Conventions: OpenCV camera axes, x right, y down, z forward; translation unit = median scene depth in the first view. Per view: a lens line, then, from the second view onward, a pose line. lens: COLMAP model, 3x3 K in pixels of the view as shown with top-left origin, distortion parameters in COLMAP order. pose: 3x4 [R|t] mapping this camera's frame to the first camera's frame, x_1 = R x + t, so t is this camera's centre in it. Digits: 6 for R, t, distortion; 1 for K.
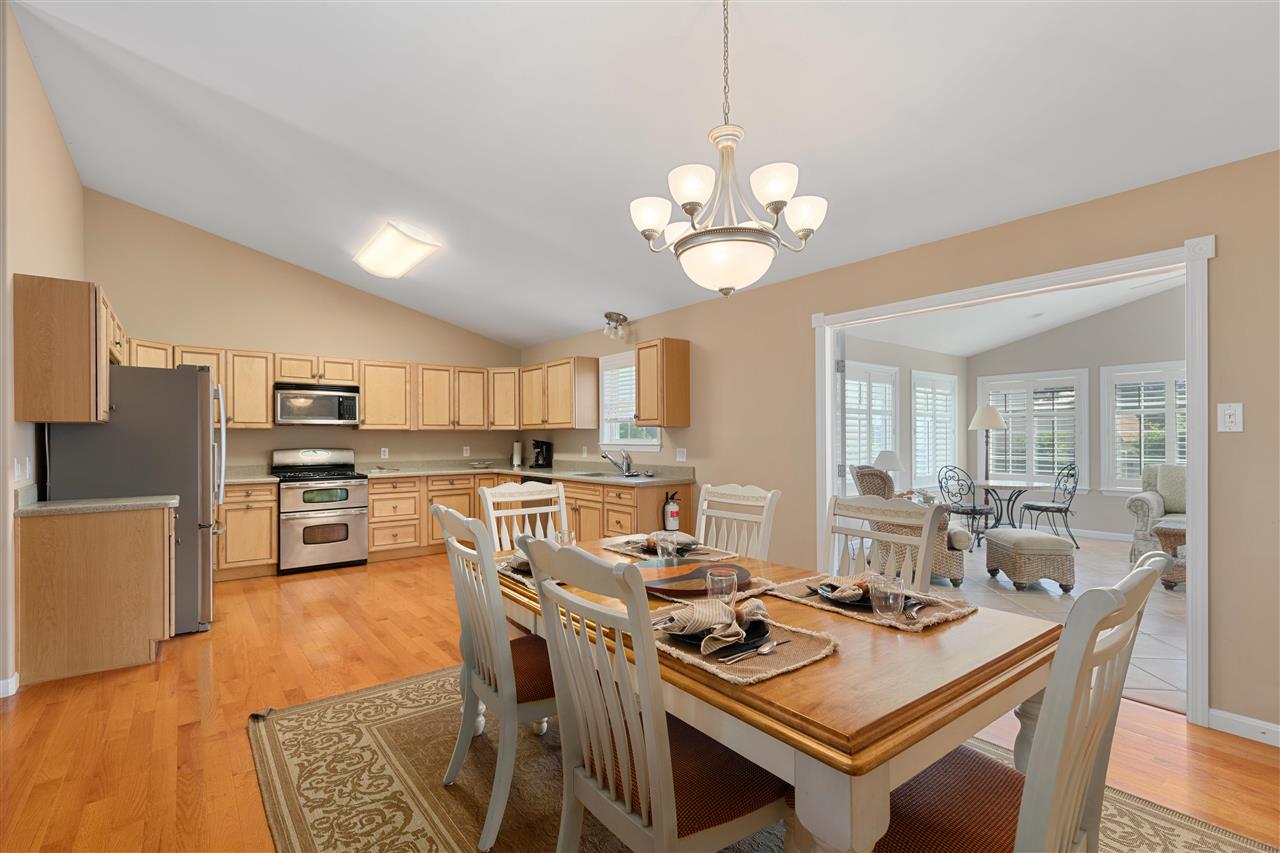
lens RADIAL K [[592.3, 0, 640.0], [0, 592.3, 437.4], [0, 0, 1]] dist [-0.000381, 0.000966]
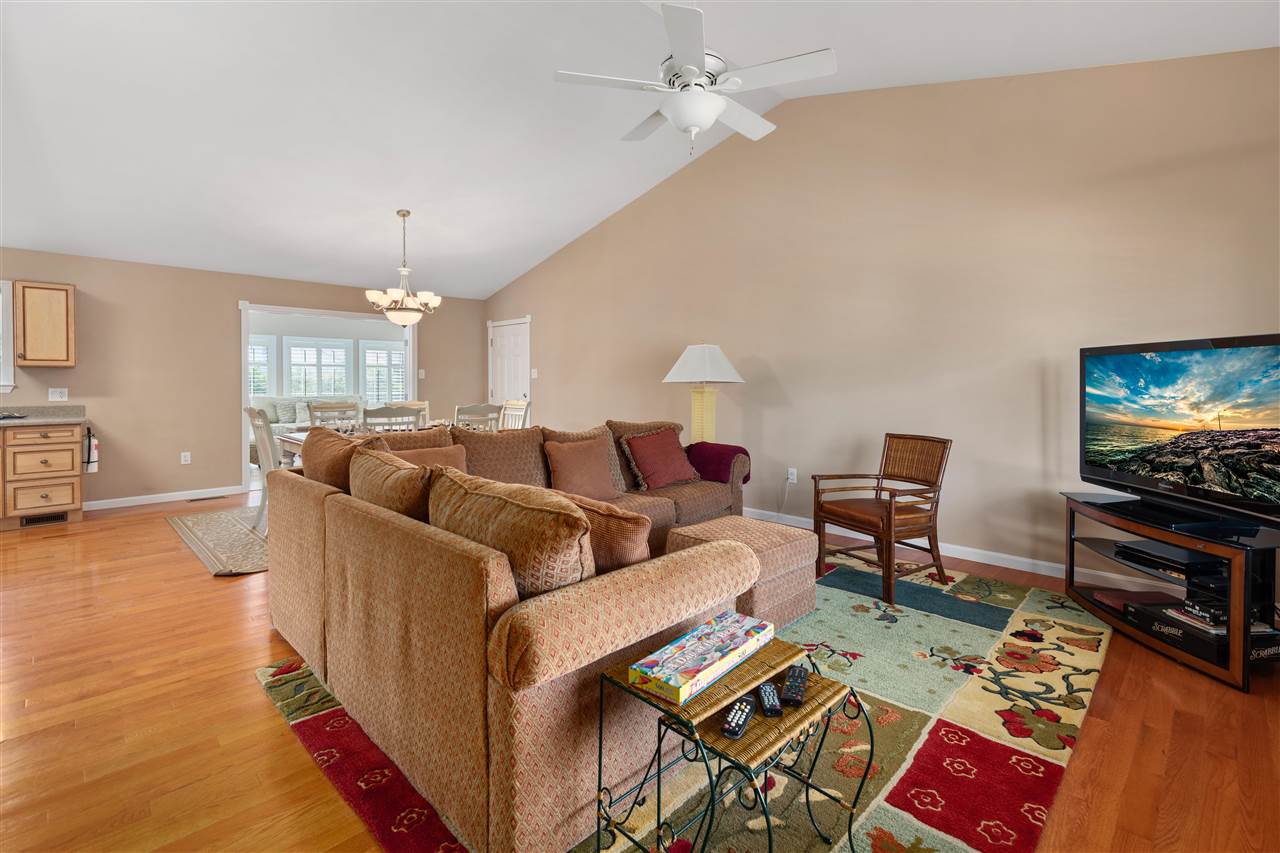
lens RADIAL K [[592.3, 0, 662.9], [0, 592.3, 388.4], [0, 0, 1]] dist [-0.000381, 0.000966]
pose [[-0.154633, -0.009151, 0.987930, -1.044886], [-0.005192, 0.999951, 0.008450, 0.003825], [-0.987958, -0.003822, -0.154673, 0.100019]]
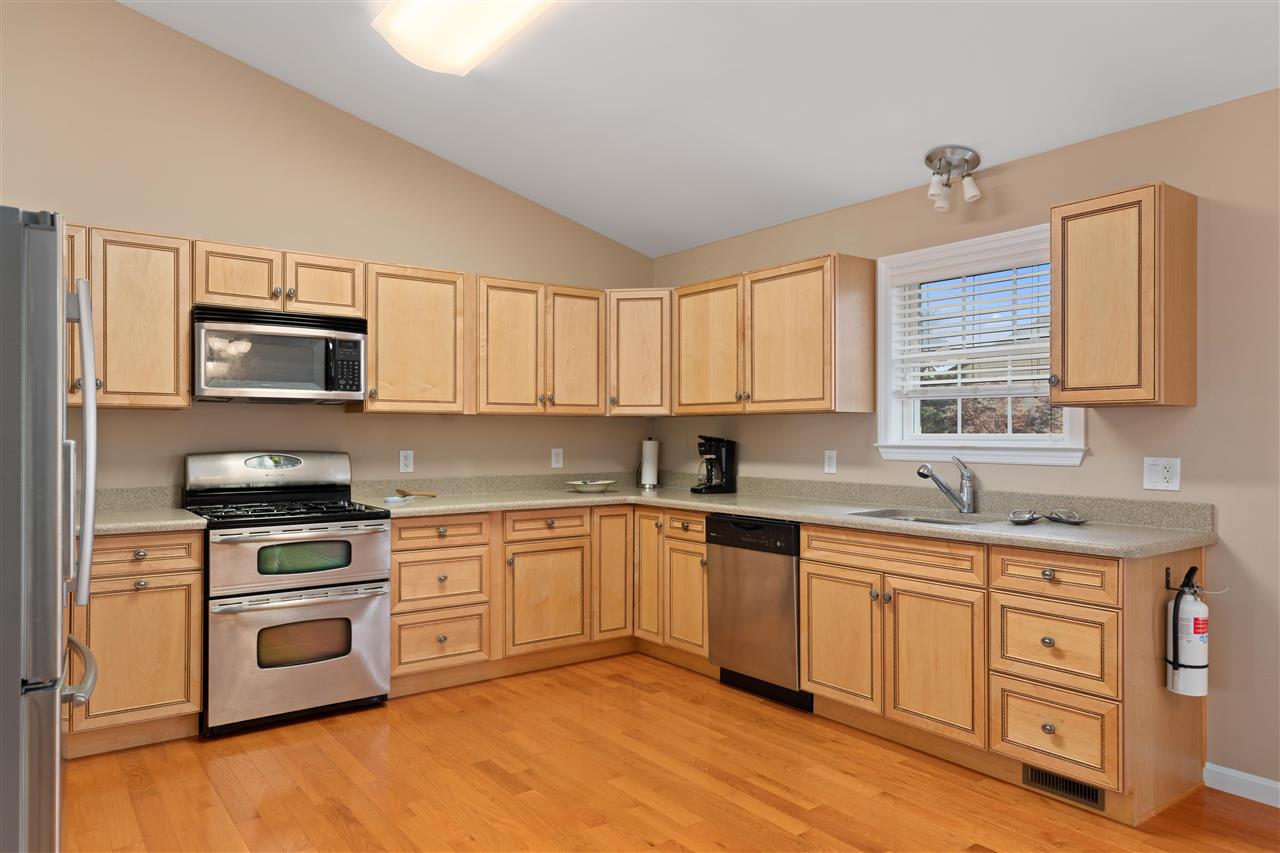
lens RADIAL K [[854.6, 0, 629.7], [0, 854.6, 431.4], [0, 0, 1]] dist [0.006753, -0.003580]
pose [[0.999456, 0.005437, -0.032516, -0.262997], [-0.005485, 0.999984, -0.001406, 0.002438], [0.032508, 0.001583, 0.999470, 0.358475]]
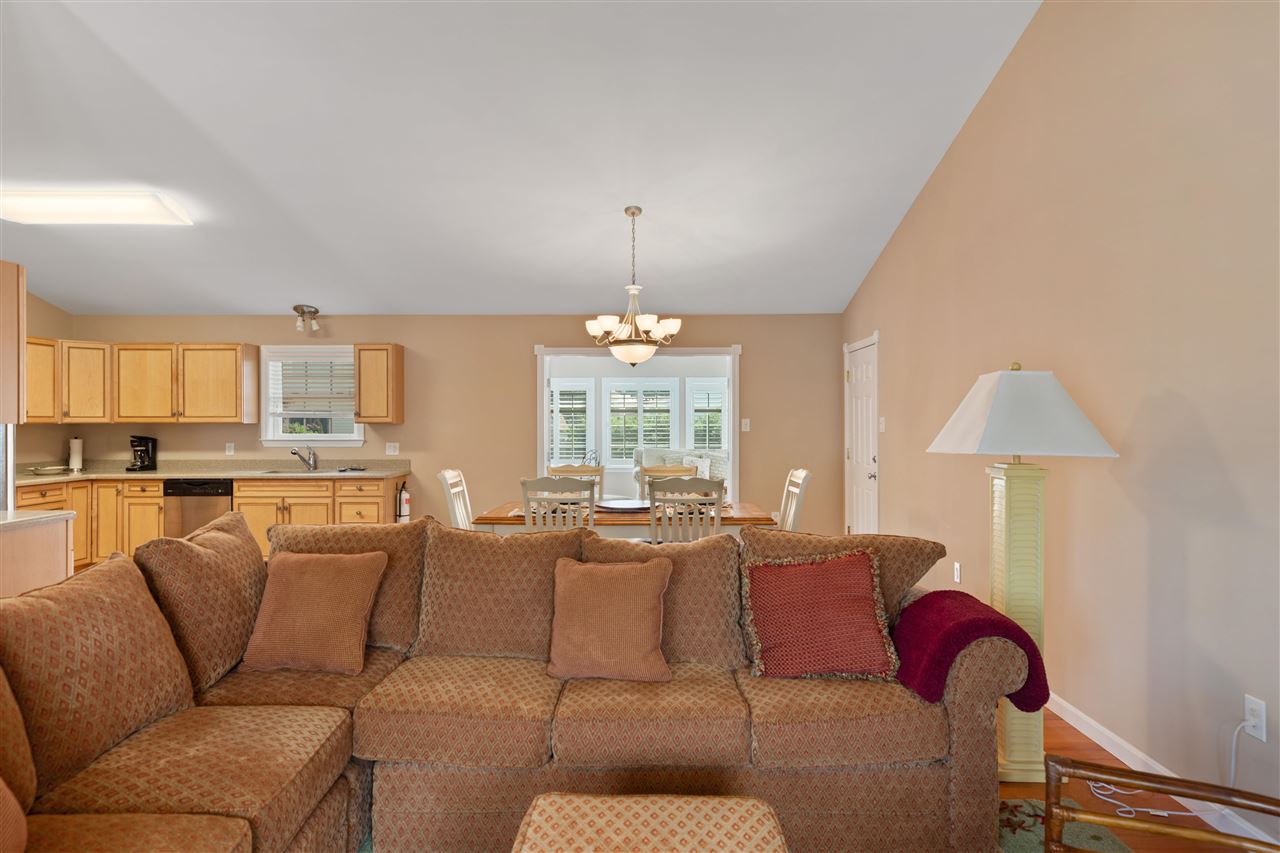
lens RADIAL K [[779.4, 0, 638.5], [0, 779.4, 421.5], [0, 0, 1]] dist [0.015127, 0.001116]
pose [[0.600470, 0.003752, 0.799639, -0.750666], [-0.003462, 0.999992, -0.002092, -0.018310], [-0.799640, -0.001512, 0.600478, -0.215358]]
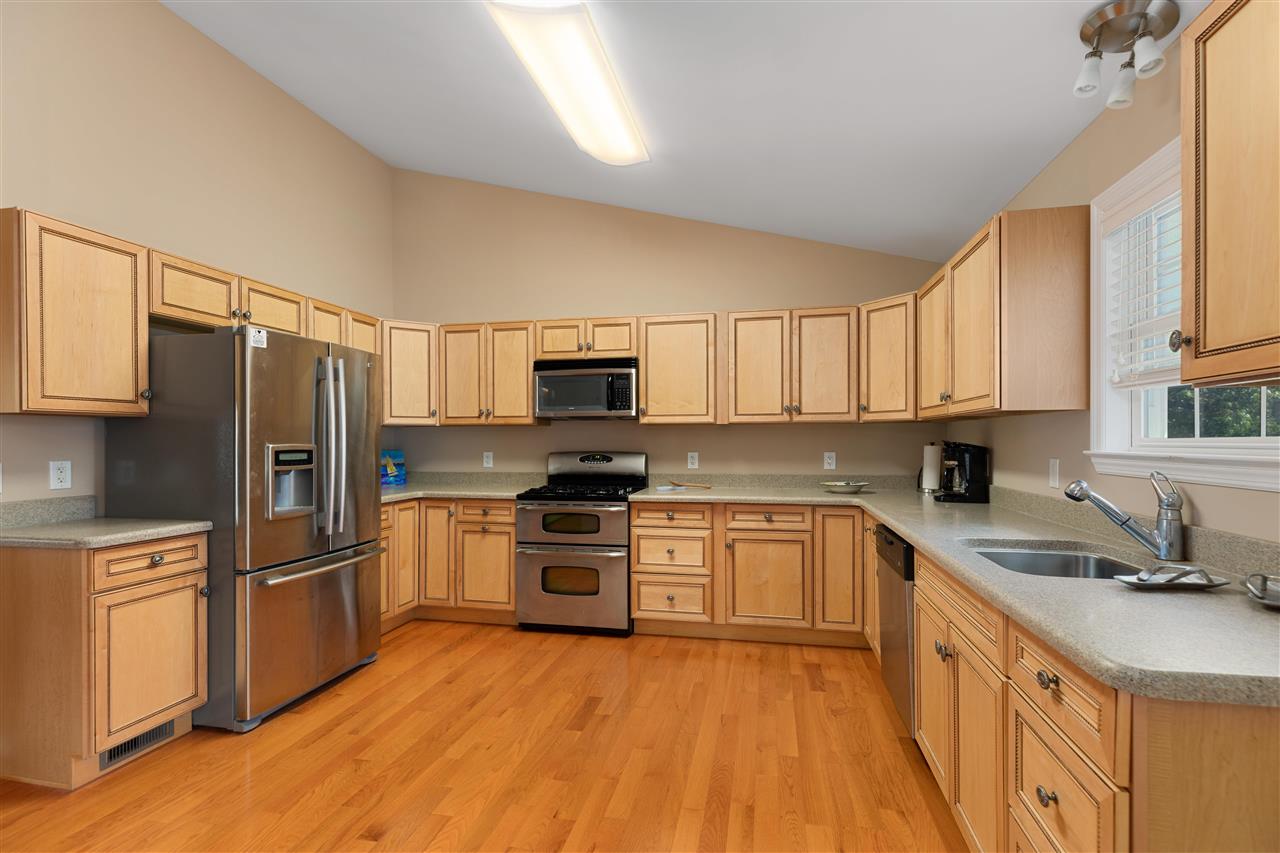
lens RADIAL K [[592.3, 0, 644.1], [0, 592.3, 440.2], [0, 0, 1]] dist [-0.000381, 0.000966]
pose [[0.637913, 0.003219, -0.770102, 0.034611], [0.001150, 0.999986, 0.005132, 0.001529], [0.770107, -0.004160, 0.637901, 0.637185]]
